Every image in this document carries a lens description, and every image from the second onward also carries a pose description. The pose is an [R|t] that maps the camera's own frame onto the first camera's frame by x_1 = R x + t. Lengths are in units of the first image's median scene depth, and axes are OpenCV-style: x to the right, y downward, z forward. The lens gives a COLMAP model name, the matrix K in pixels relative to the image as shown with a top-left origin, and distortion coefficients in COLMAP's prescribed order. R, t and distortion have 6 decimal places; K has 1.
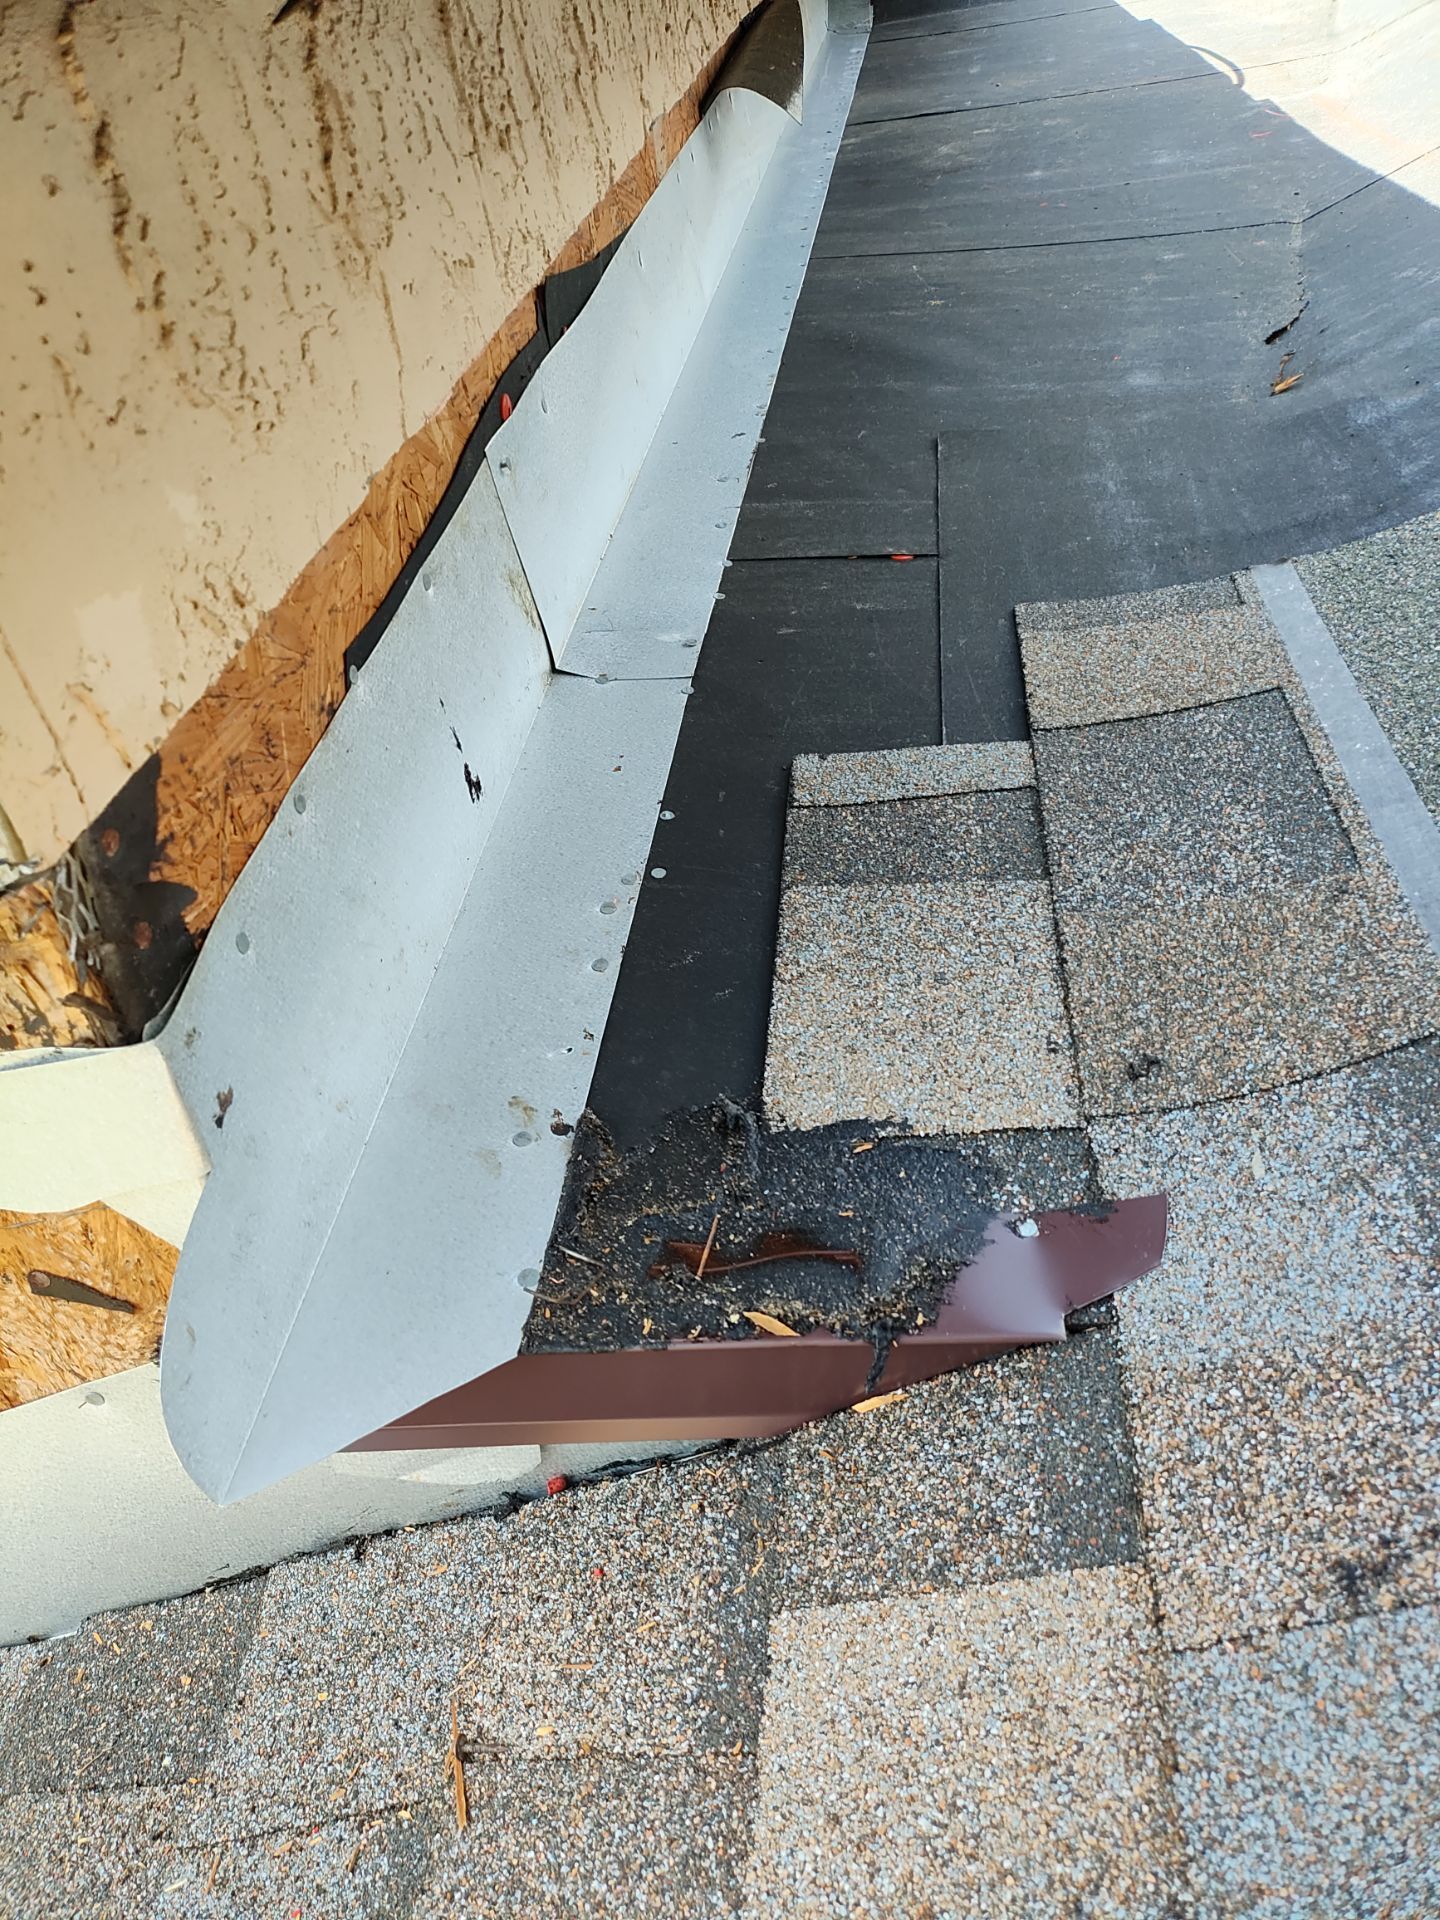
lens RADIAL K [[1362.8, 0, 720.0], [0, 1362.8, 960.0], [0, 0, 1]] dist [0.085231, -0.130373]
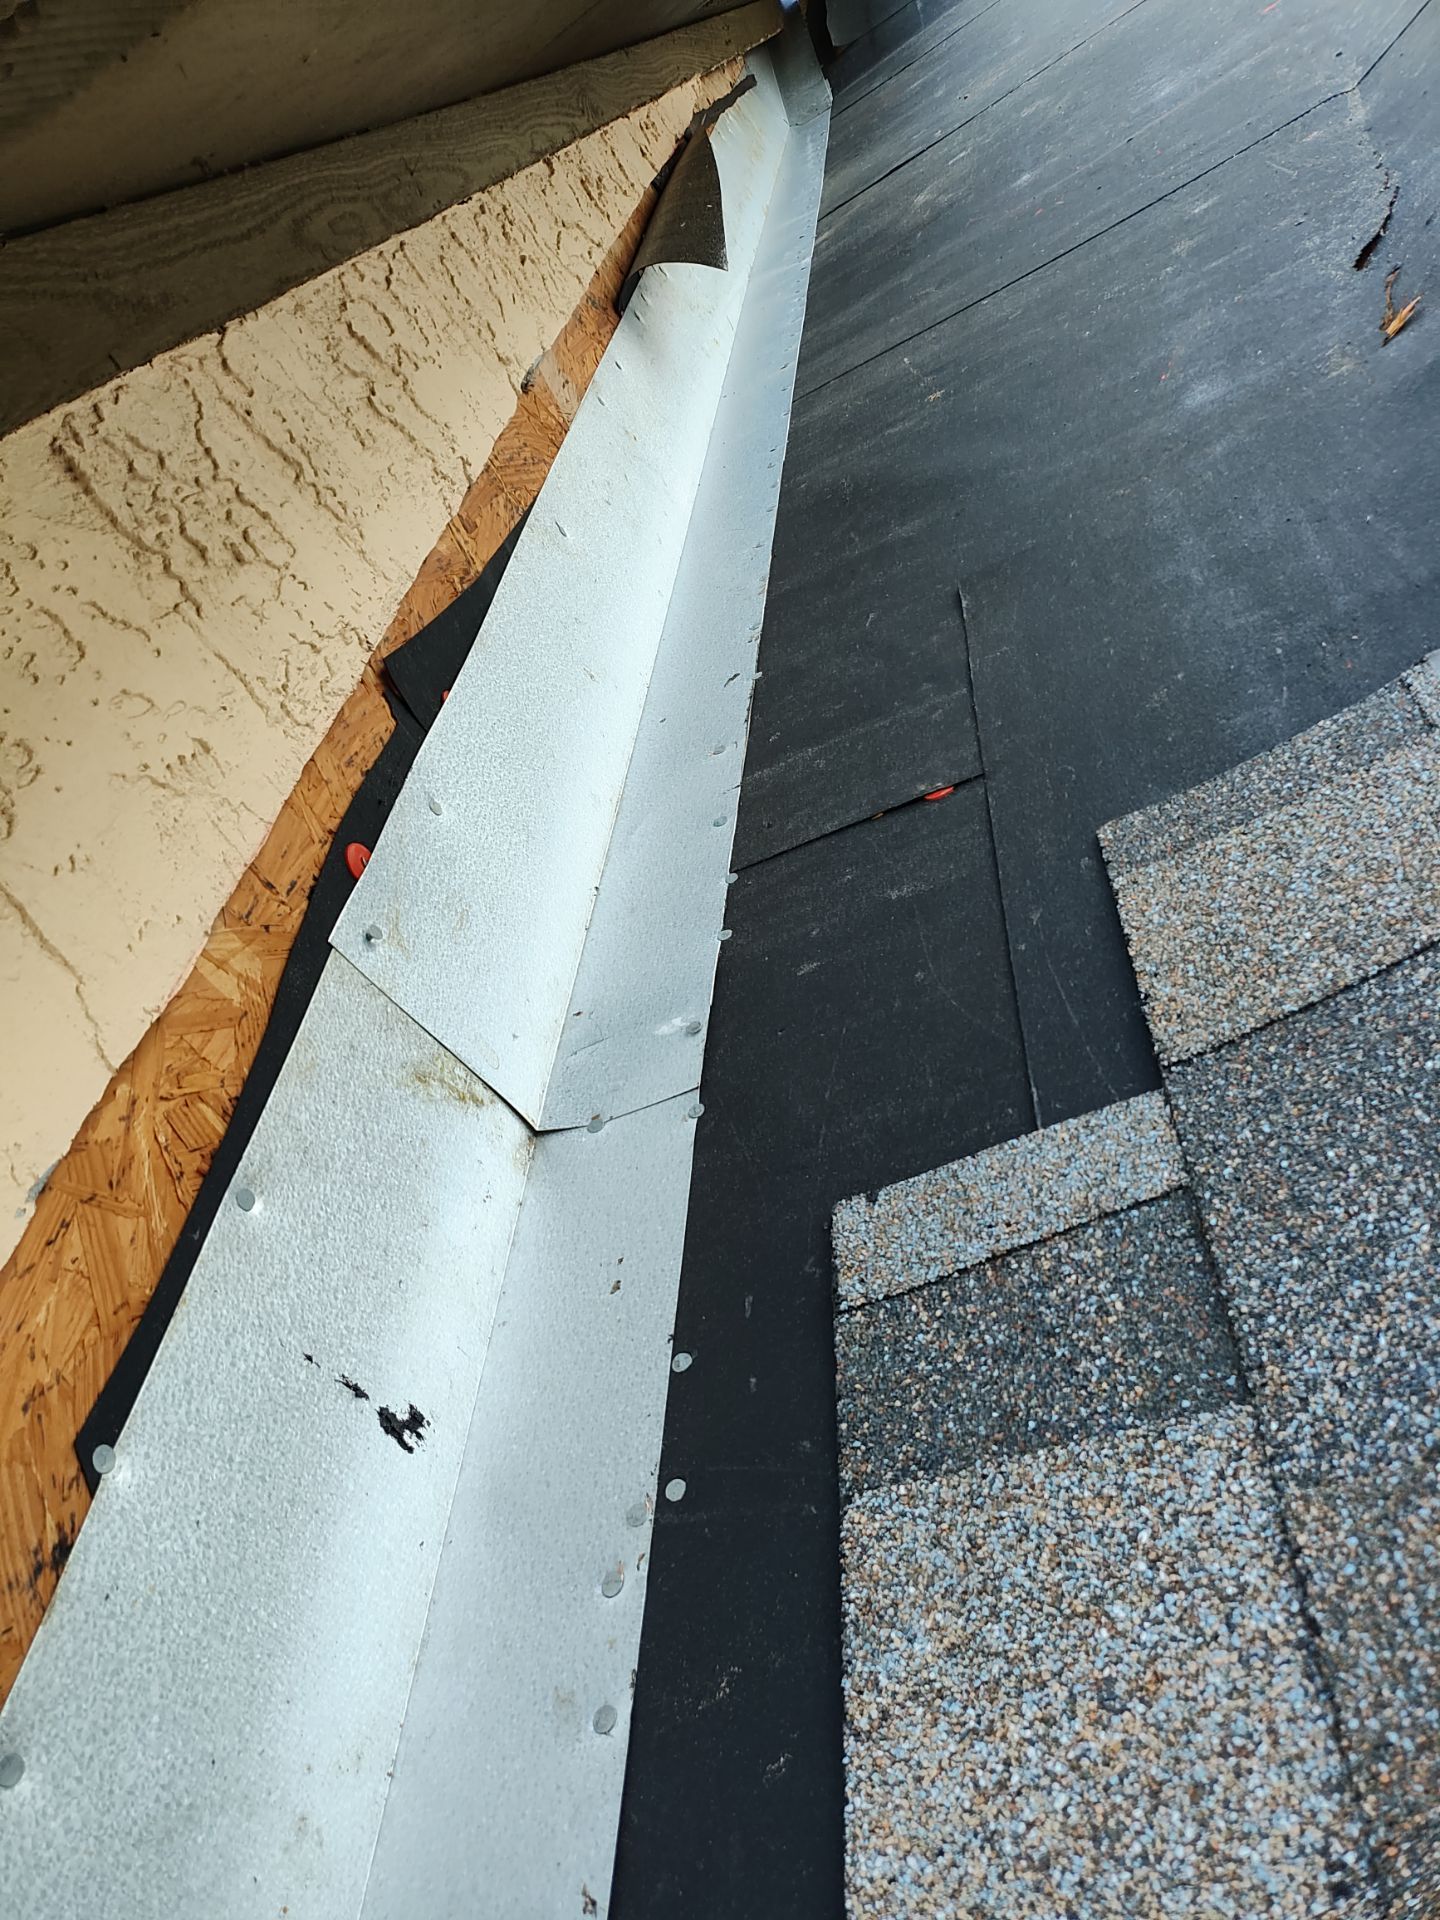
lens RADIAL K [[1362.8, 0, 720.0], [0, 1362.8, 960.0], [0, 0, 1]] dist [0.085231, -0.130373]
pose [[0.910385, -0.343715, -0.230345, 0.205738], [0.328454, 0.938902, -0.102867, -0.217200], [0.251629, 0.017991, 0.967657, 0.330728]]
